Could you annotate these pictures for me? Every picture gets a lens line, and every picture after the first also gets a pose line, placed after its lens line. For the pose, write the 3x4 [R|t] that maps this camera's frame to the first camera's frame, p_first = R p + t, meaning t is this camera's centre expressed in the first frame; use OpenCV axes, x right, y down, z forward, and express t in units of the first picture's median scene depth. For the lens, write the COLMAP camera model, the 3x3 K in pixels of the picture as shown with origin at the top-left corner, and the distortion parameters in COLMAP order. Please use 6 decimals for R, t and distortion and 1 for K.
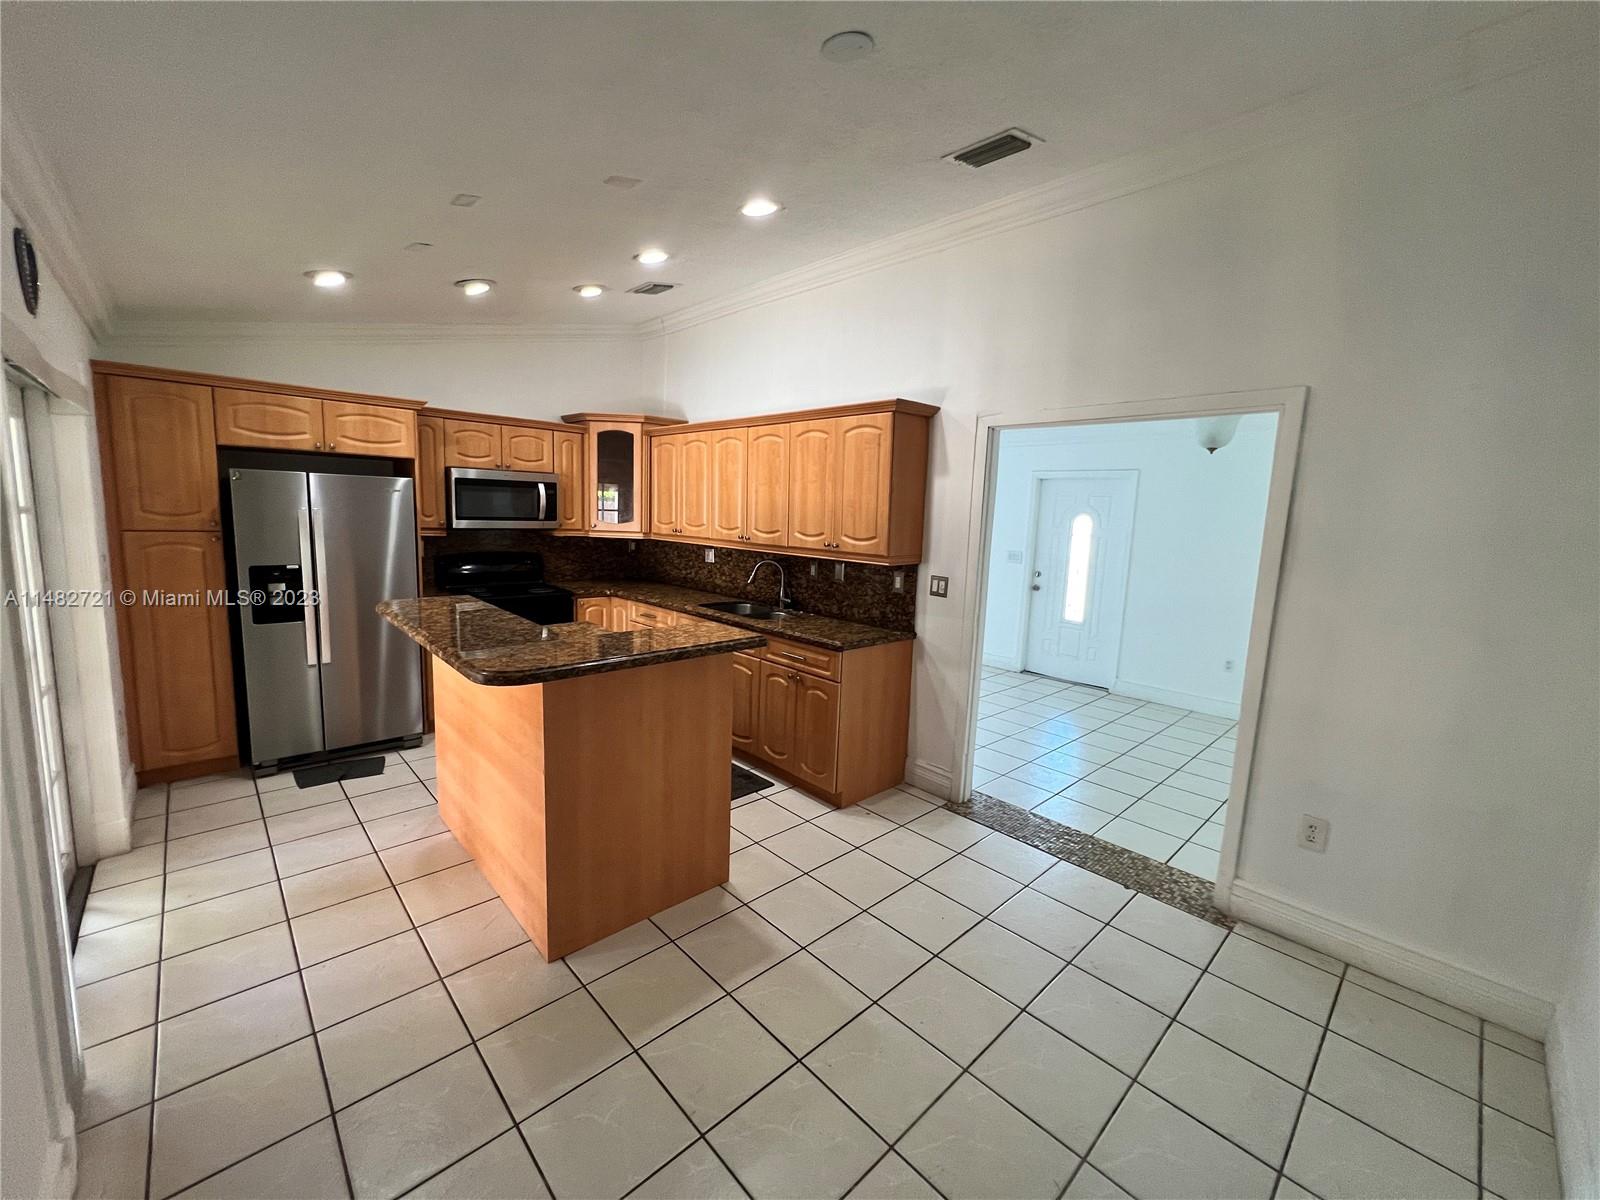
lens RADIAL K [[641.6, 0, 796.9], [0, 641.6, 595.0], [0, 0, 1]] dist [0.000326, -0.000206]
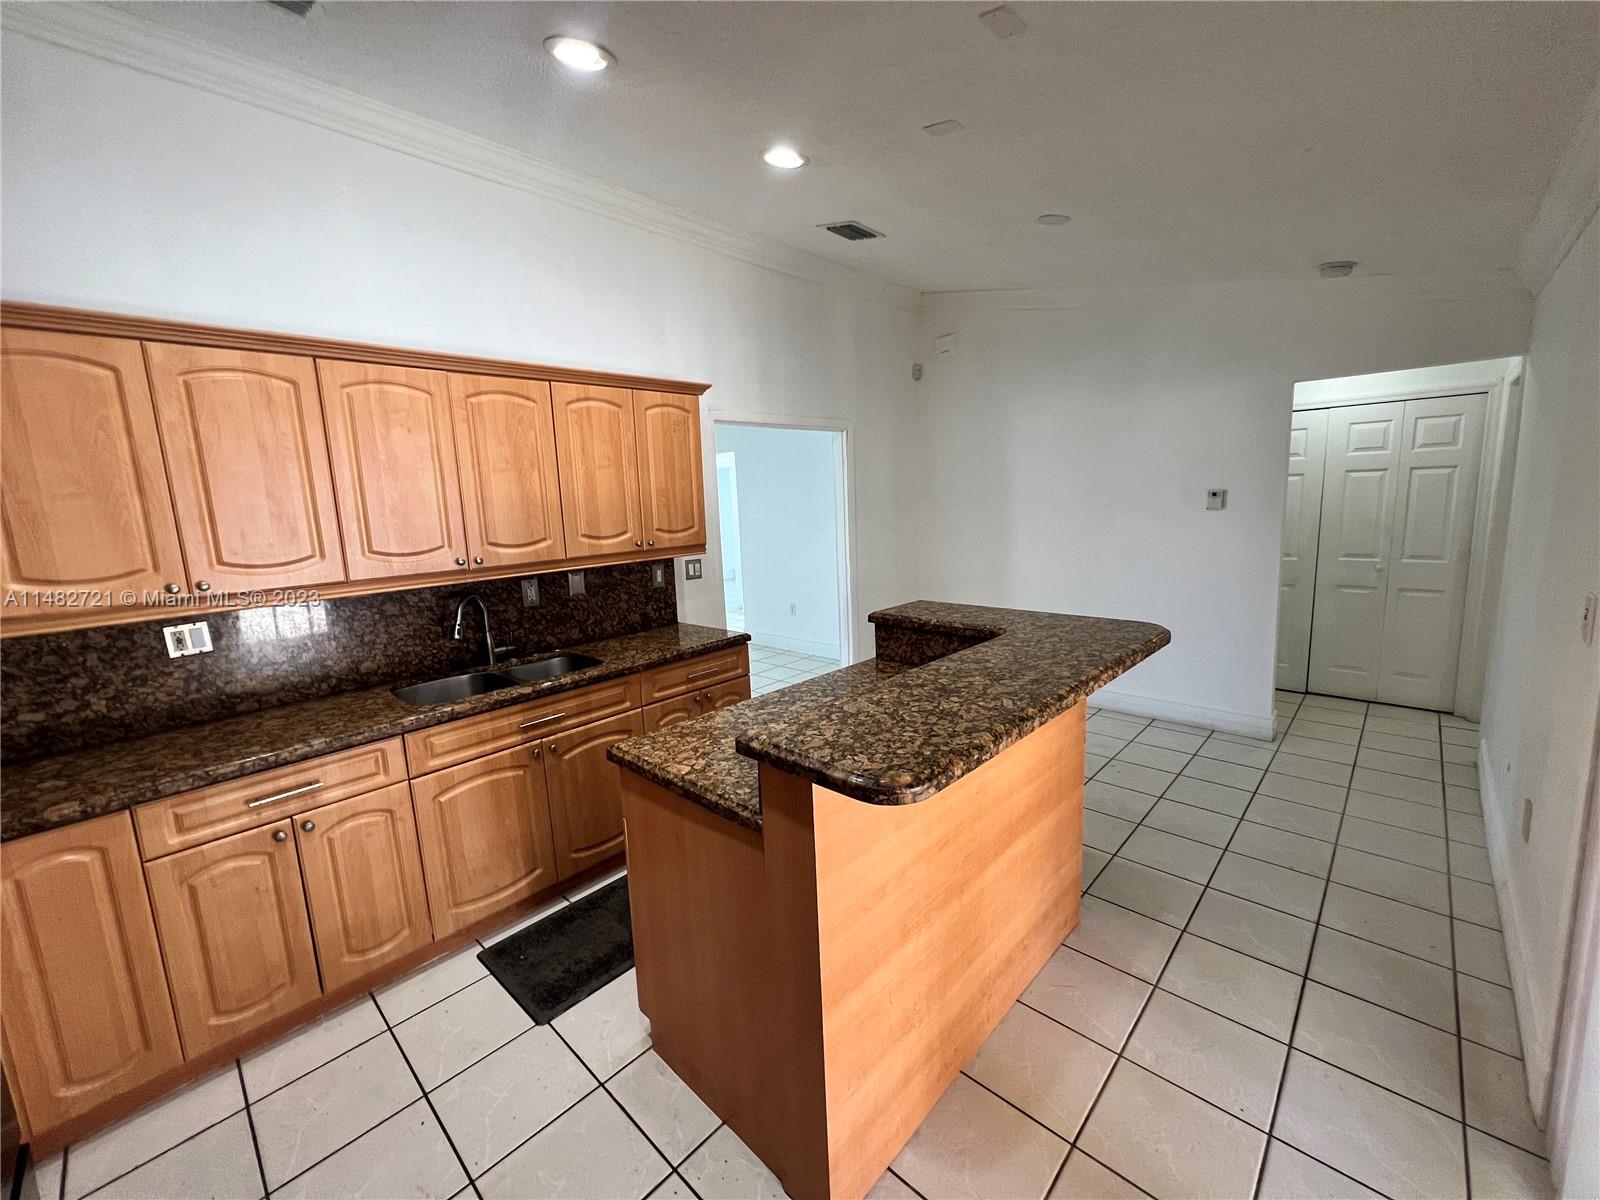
lens RADIAL K [[641.6, 0, 796.9], [0, 641.6, 595.0], [0, 0, 1]] dist [0.000326, -0.000206]
pose [[-0.056400, -0.184207, 0.981268, -0.731079], [0.177917, 0.965247, 0.191426, -0.127946], [-0.982428, 0.185381, -0.021666, 0.777548]]
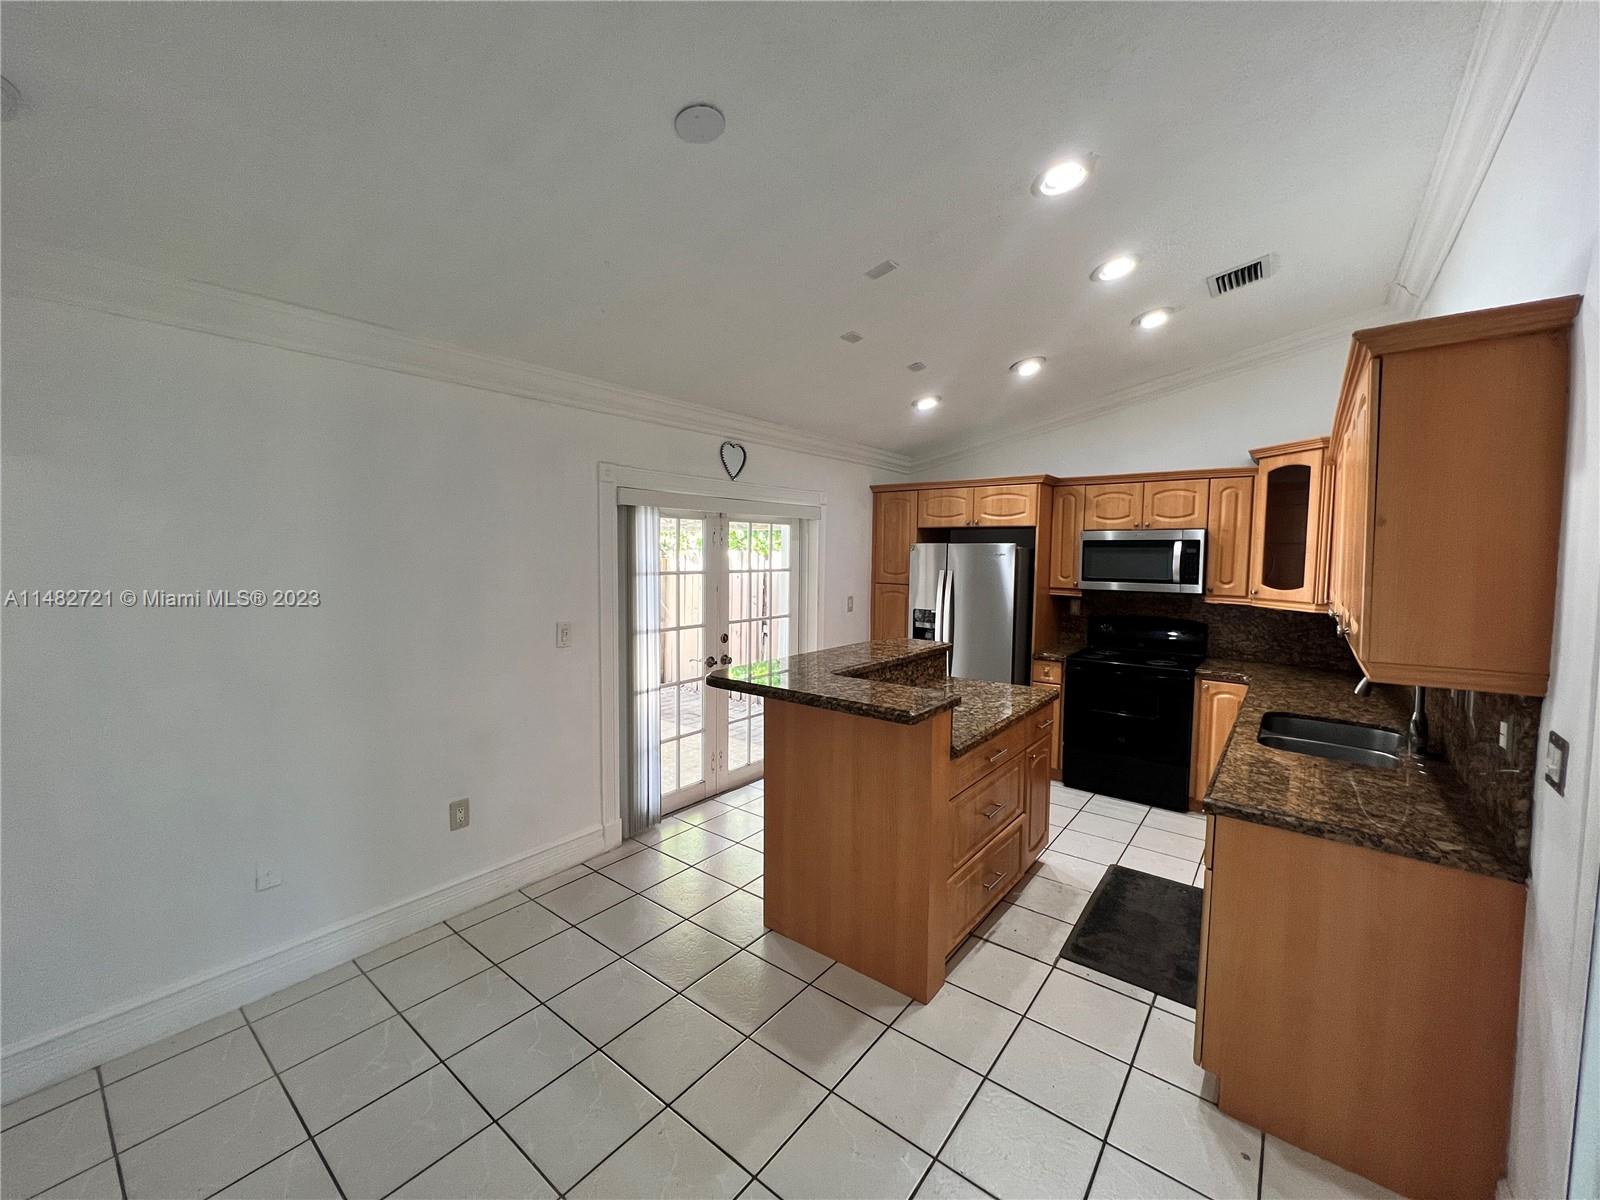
lens RADIAL K [[641.6, 0, 796.9], [0, 641.6, 595.0], [0, 0, 1]] dist [0.000326, -0.000206]
pose [[0.145097, 0.031603, -0.988913, 0.471721], [-0.136831, 0.990527, 0.011578, -0.048747], [0.979910, 0.133634, 0.148047, 0.444987]]
